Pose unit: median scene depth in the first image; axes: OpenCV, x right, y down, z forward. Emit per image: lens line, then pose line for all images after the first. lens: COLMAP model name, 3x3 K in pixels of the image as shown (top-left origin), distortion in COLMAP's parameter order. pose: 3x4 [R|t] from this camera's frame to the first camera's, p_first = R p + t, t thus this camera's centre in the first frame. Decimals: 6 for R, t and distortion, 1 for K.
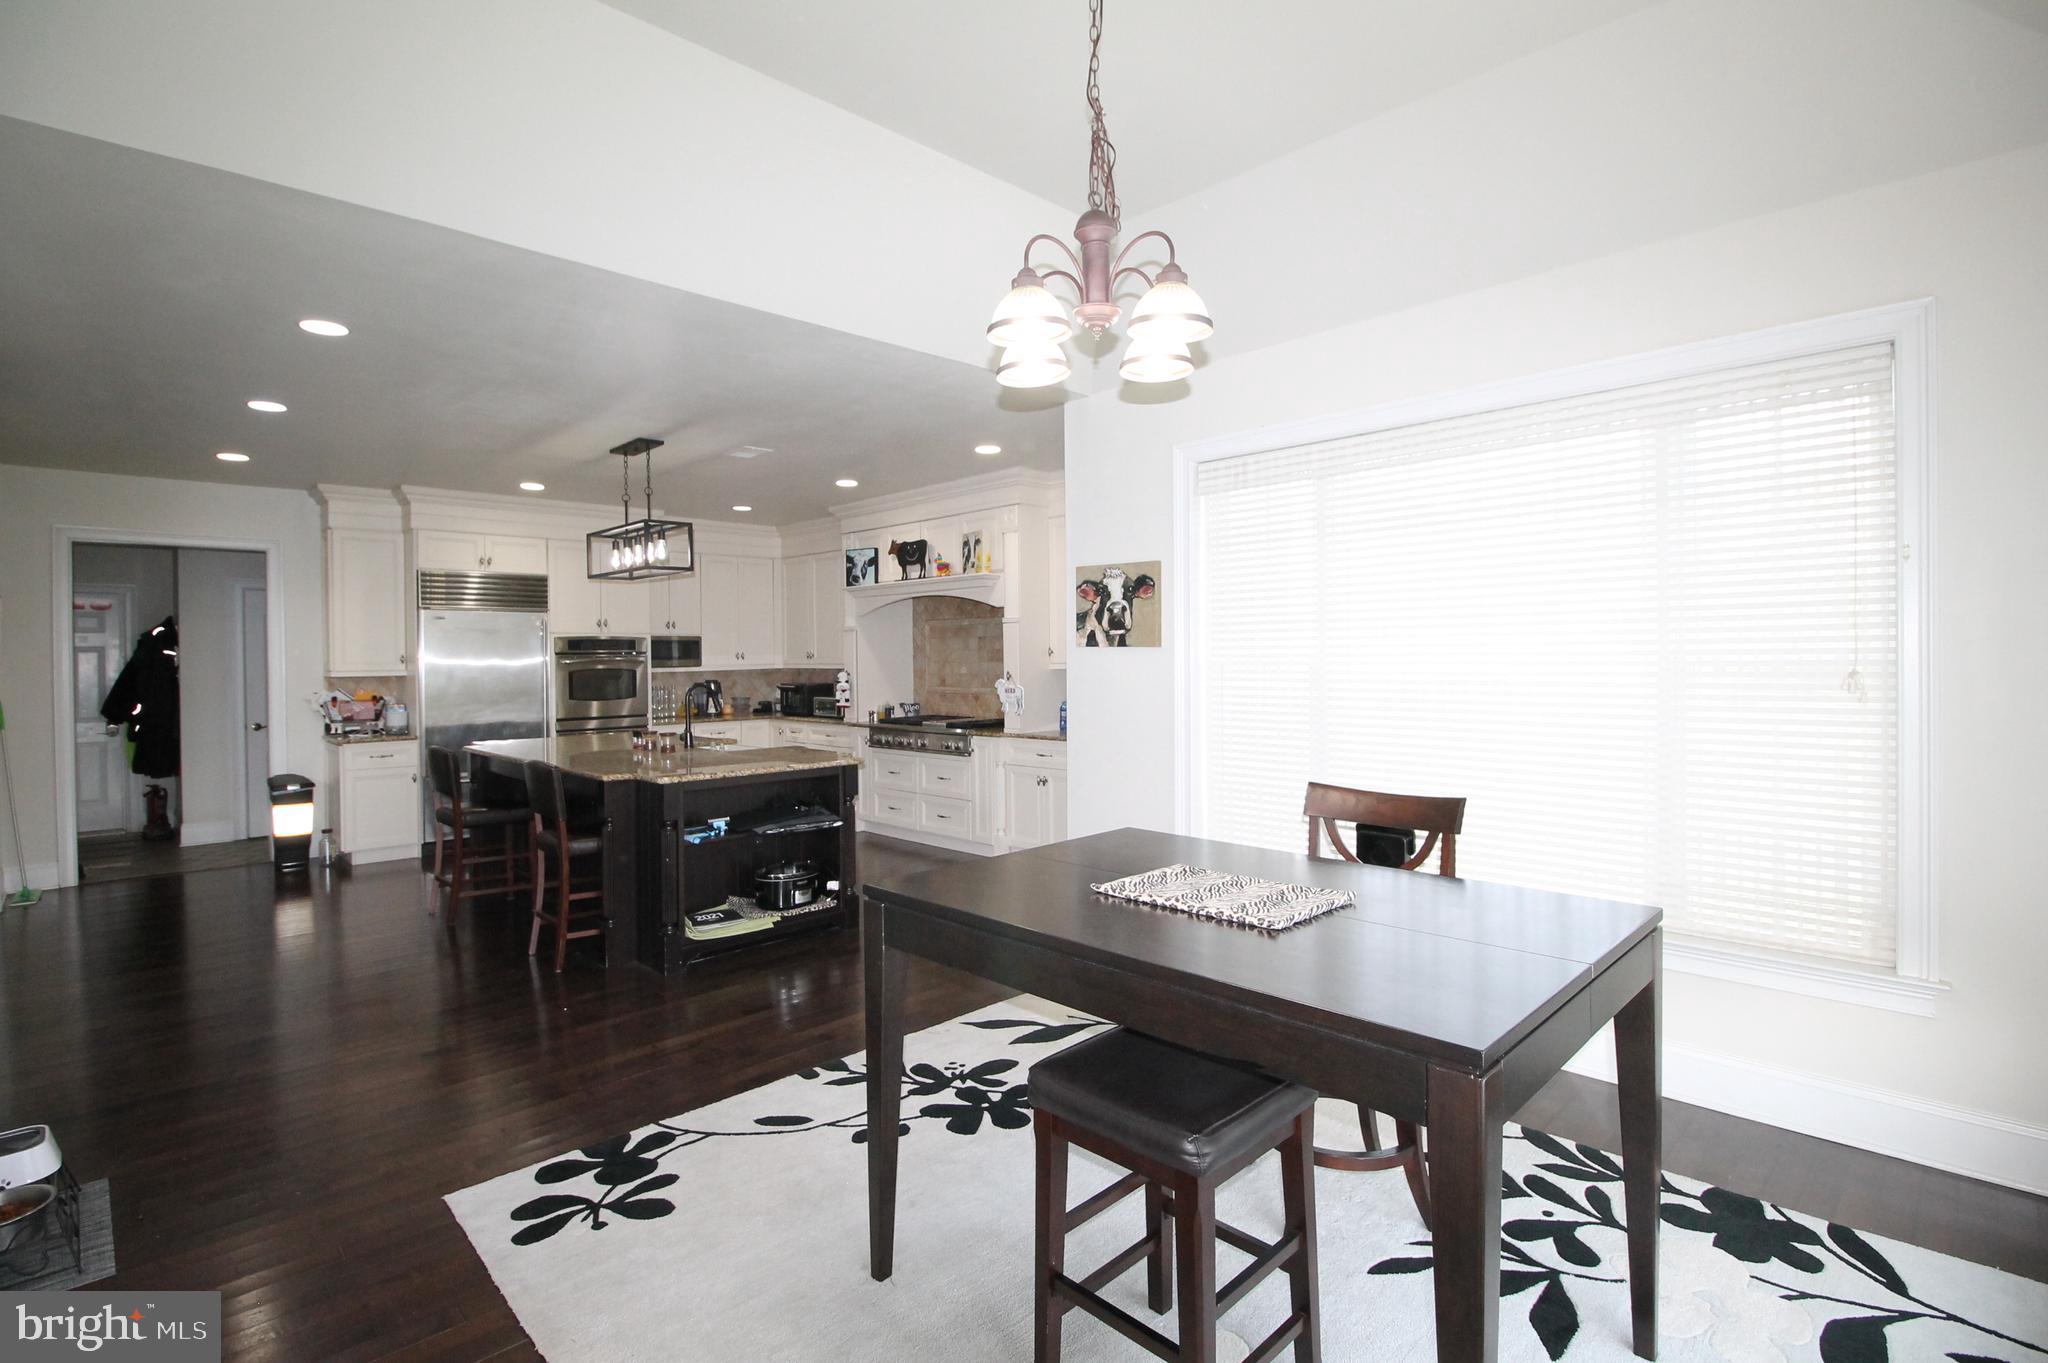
lens RADIAL K [[966.3, 0, 1009.8], [0, 966.3, 672.3], [0, 0, 1]] dist [-0.010919, -0.003162]
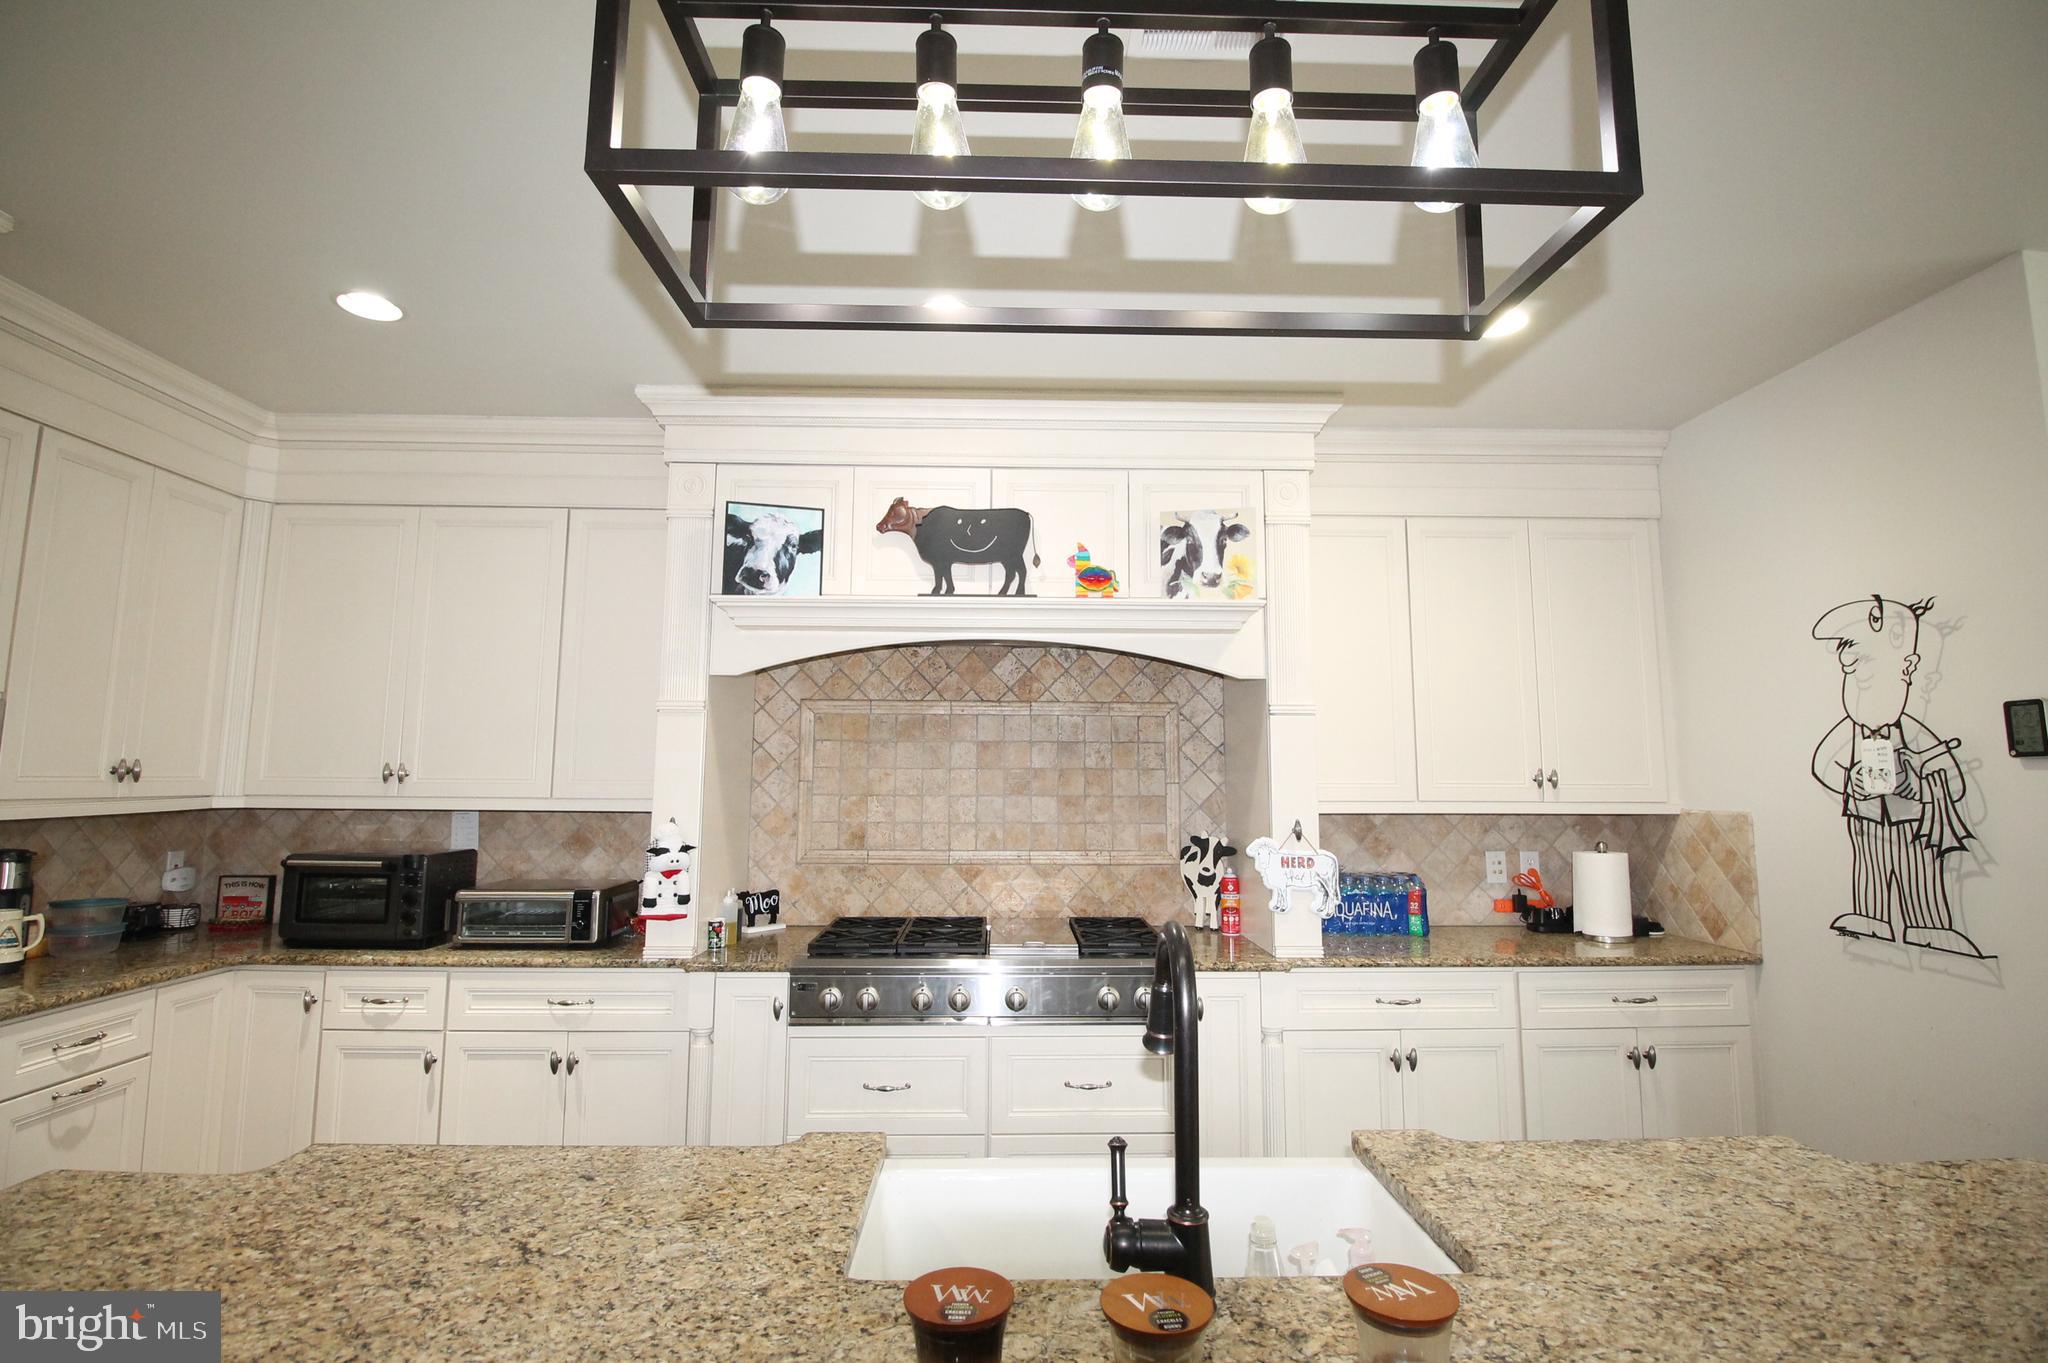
lens RADIAL K [[966.3, 0, 1021.2], [0, 966.3, 675.2], [0, 0, 1]] dist [-0.010919, -0.003162]
pose [[0.676690, 0.089550, 0.730802, -0.384566], [0.000093, 0.992566, -0.121711, -0.011847], [-0.736268, 0.082429, 0.671651, 0.700394]]
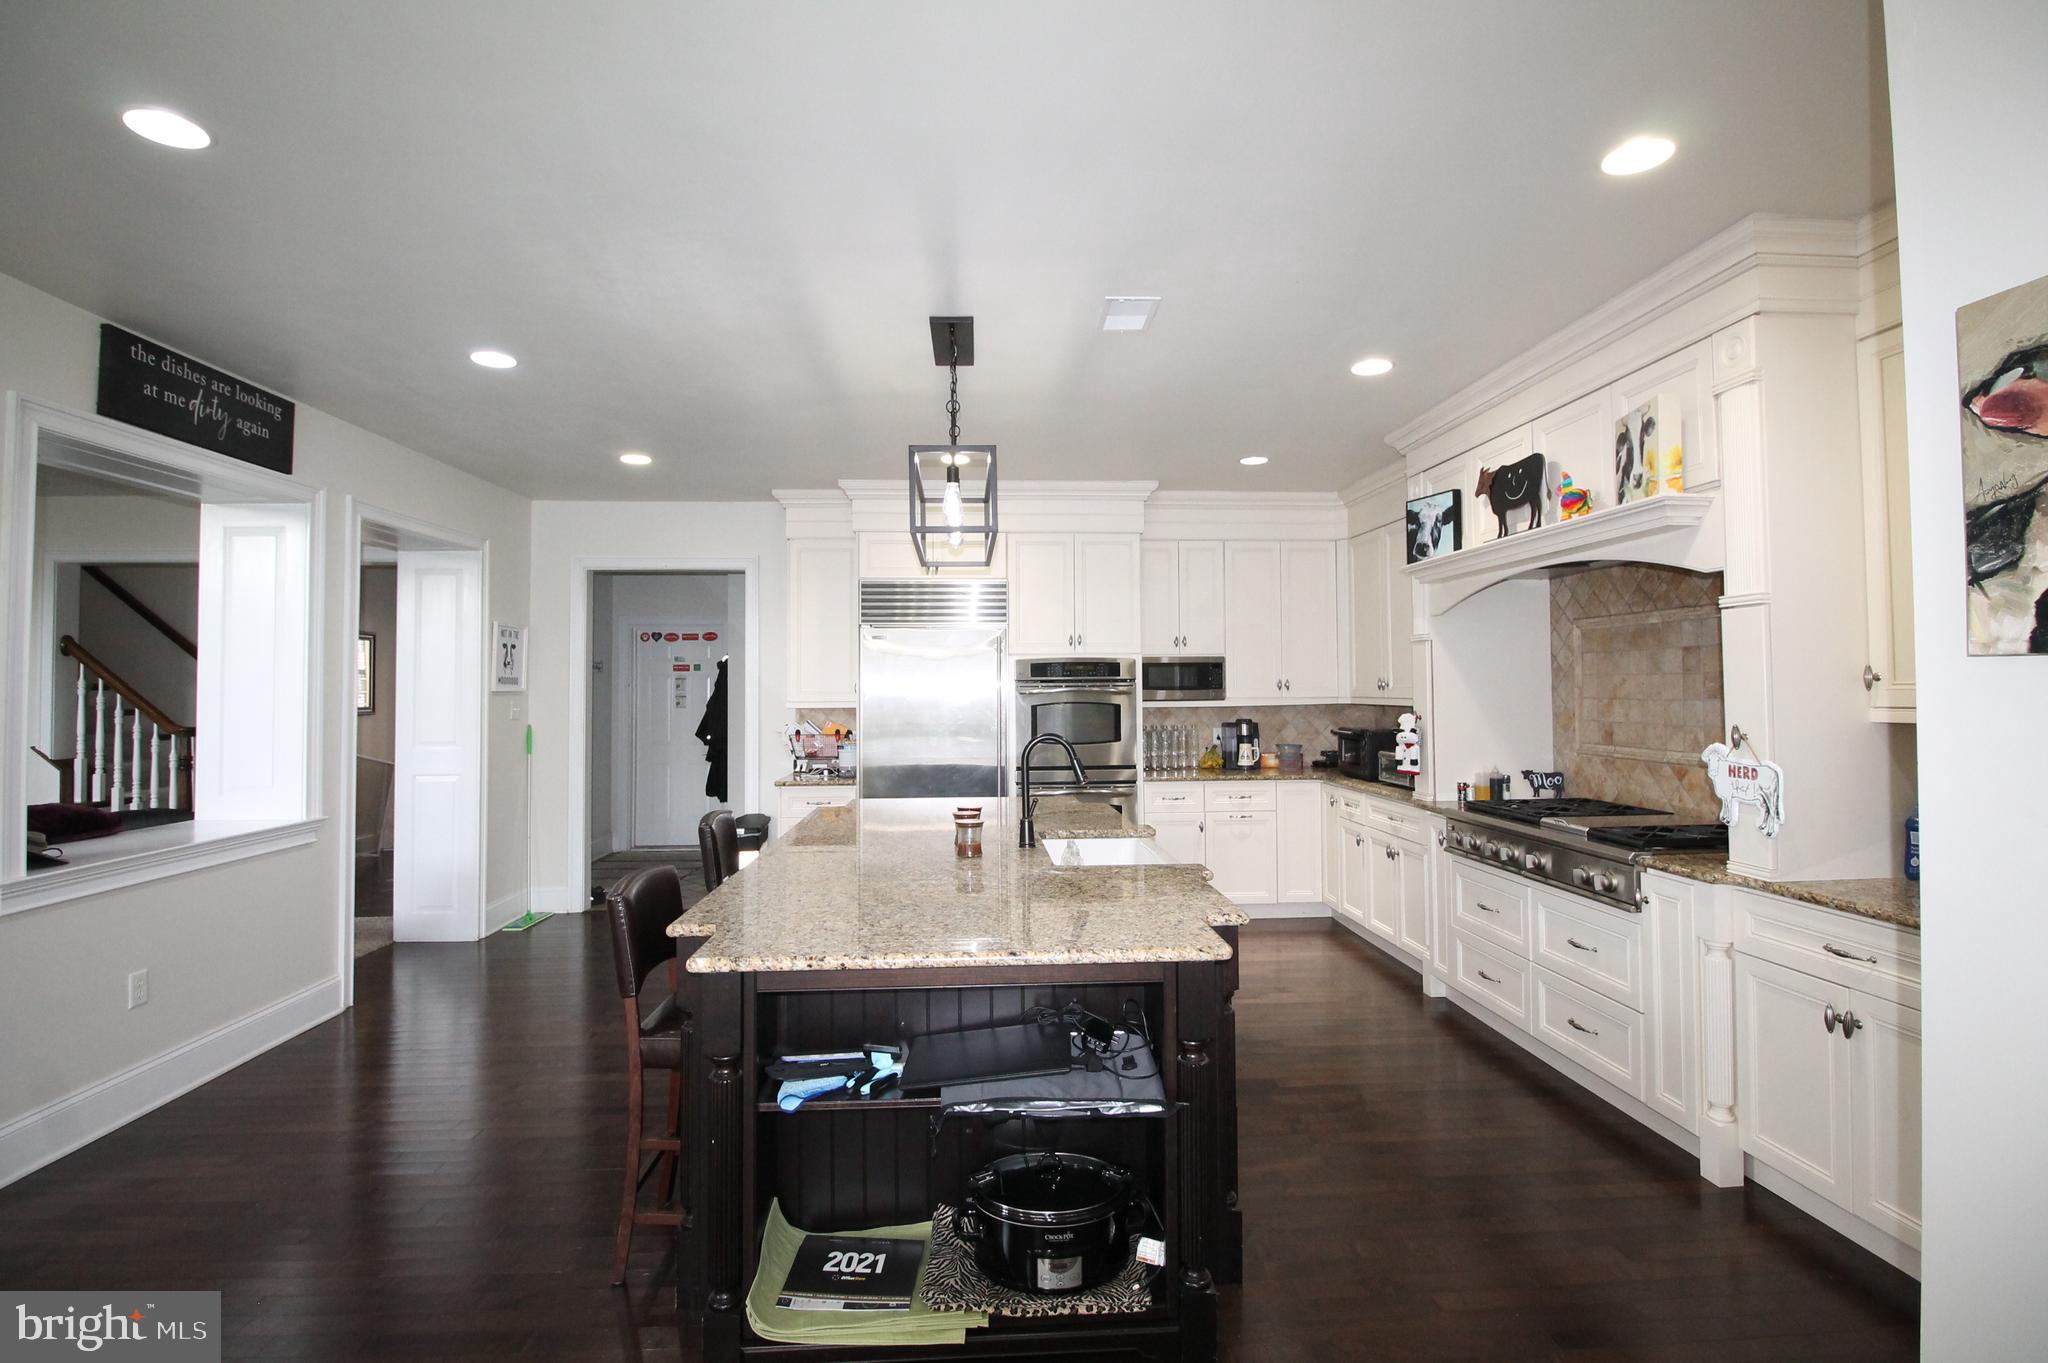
lens RADIAL K [[966.3, 0, 1022.5], [0, 966.3, 661.2], [0, 0, 1]] dist [-0.010919, -0.003162]
pose [[0.762457, -0.013142, -0.646906, 0.027996], [-0.012188, 0.999325, -0.034666, -0.009067], [0.646925, 0.034315, 0.761781, 0.441539]]
